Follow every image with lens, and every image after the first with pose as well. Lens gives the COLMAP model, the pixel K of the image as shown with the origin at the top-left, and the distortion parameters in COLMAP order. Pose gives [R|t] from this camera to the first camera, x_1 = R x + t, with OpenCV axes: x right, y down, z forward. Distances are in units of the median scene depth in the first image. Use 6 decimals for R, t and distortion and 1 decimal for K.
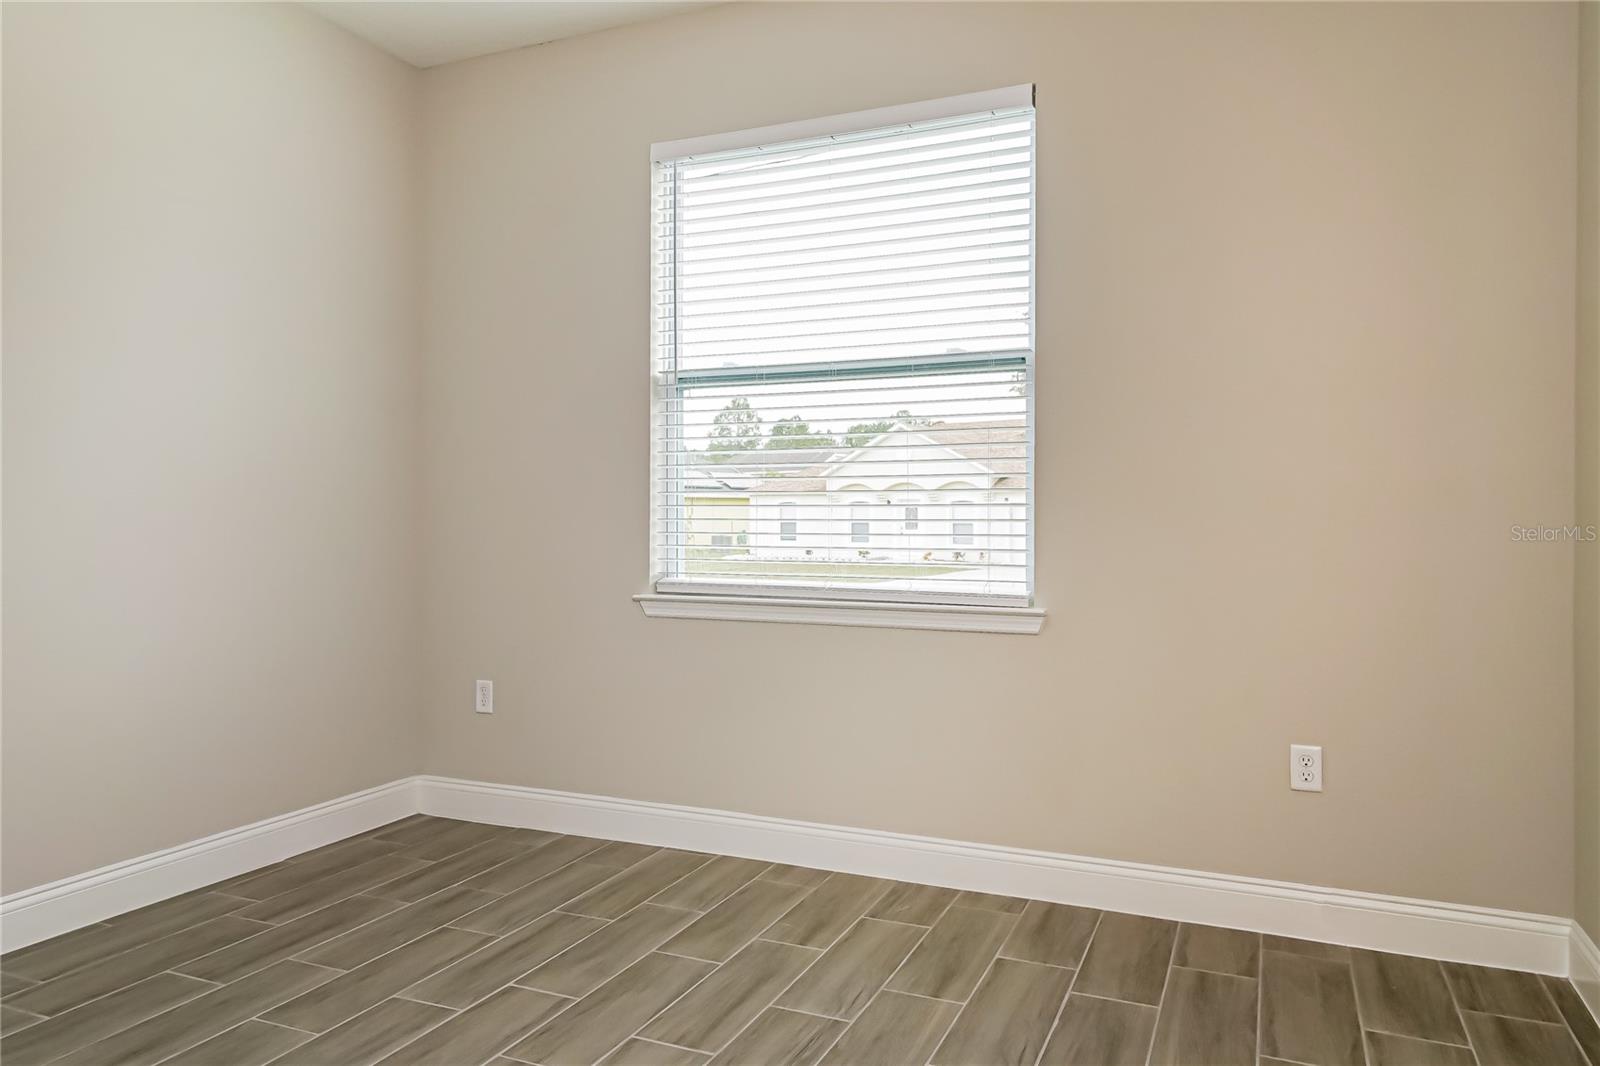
lens RADIAL K [[1074.6, 0, 805.1], [0, 1074.6, 532.0], [0, 0, 1]] dist [0.034058, 0.006125]
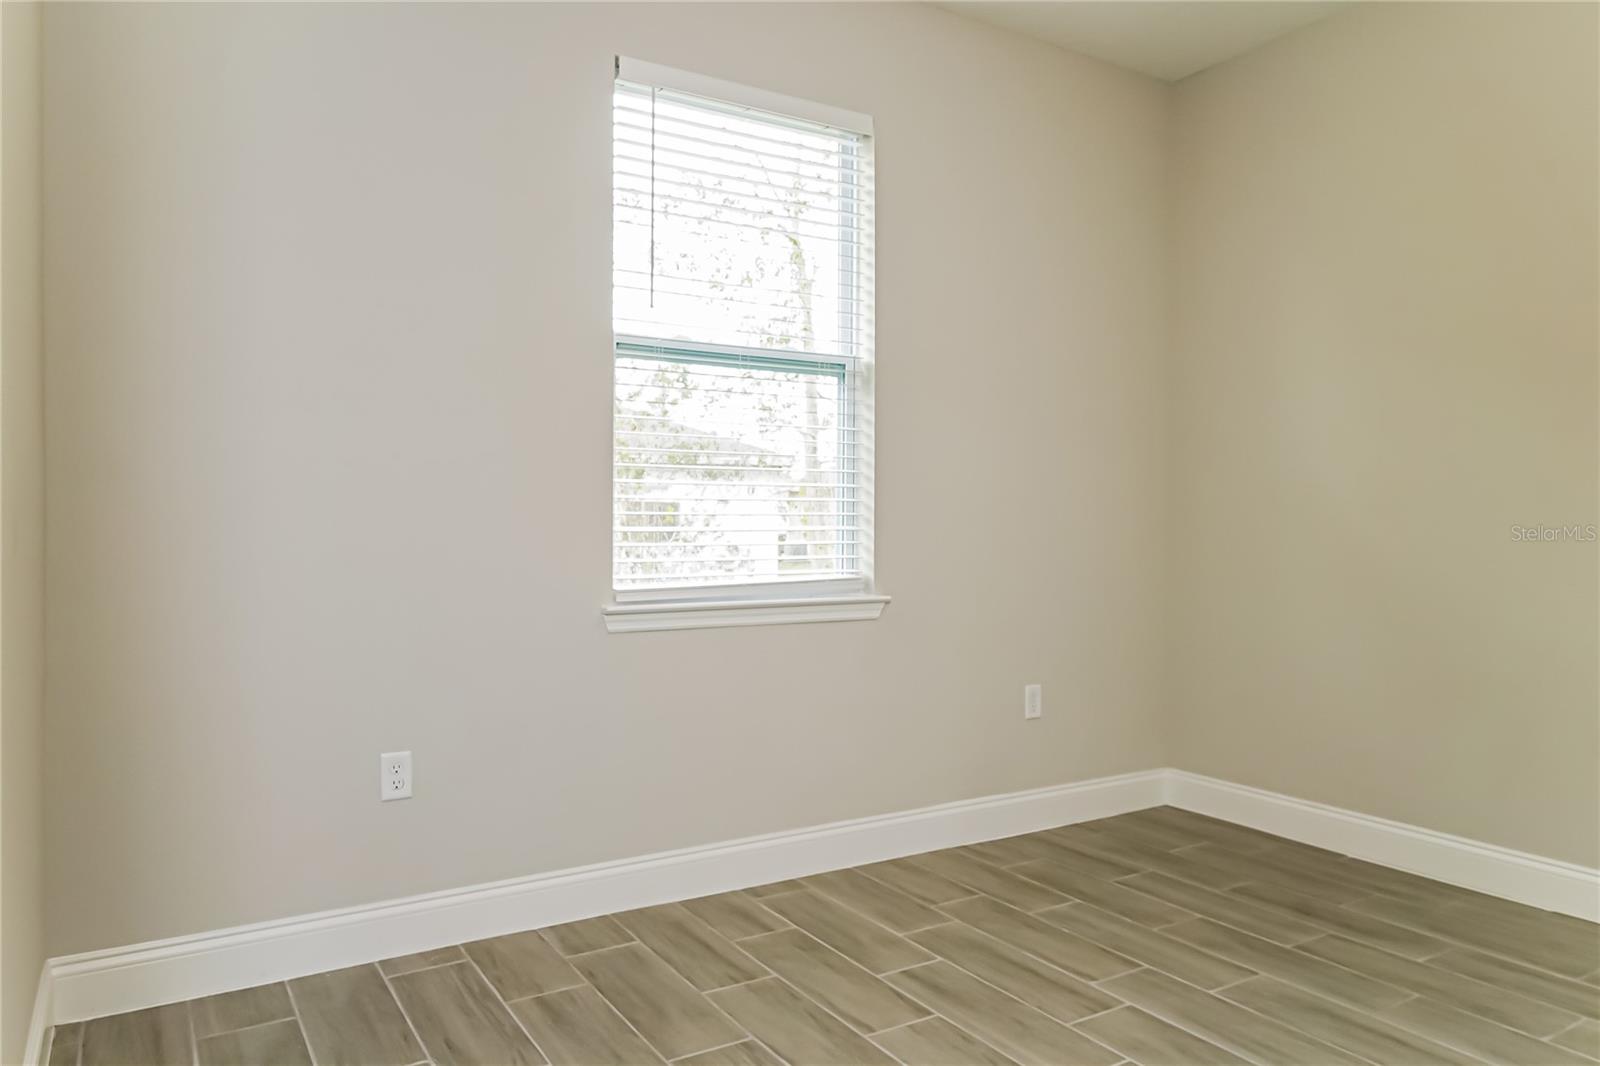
lens RADIAL K [[1202.2, 0, 804.3], [0, 1202.2, 539.7], [0, 0, 1]] dist [0.005772, -0.001737]
pose [[0.543538, -0.015013, 0.839250, -0.458966], [0.012190, 0.999876, 0.009992, 0.000278], [-0.839296, 0.004800, 0.543653, 0.214163]]
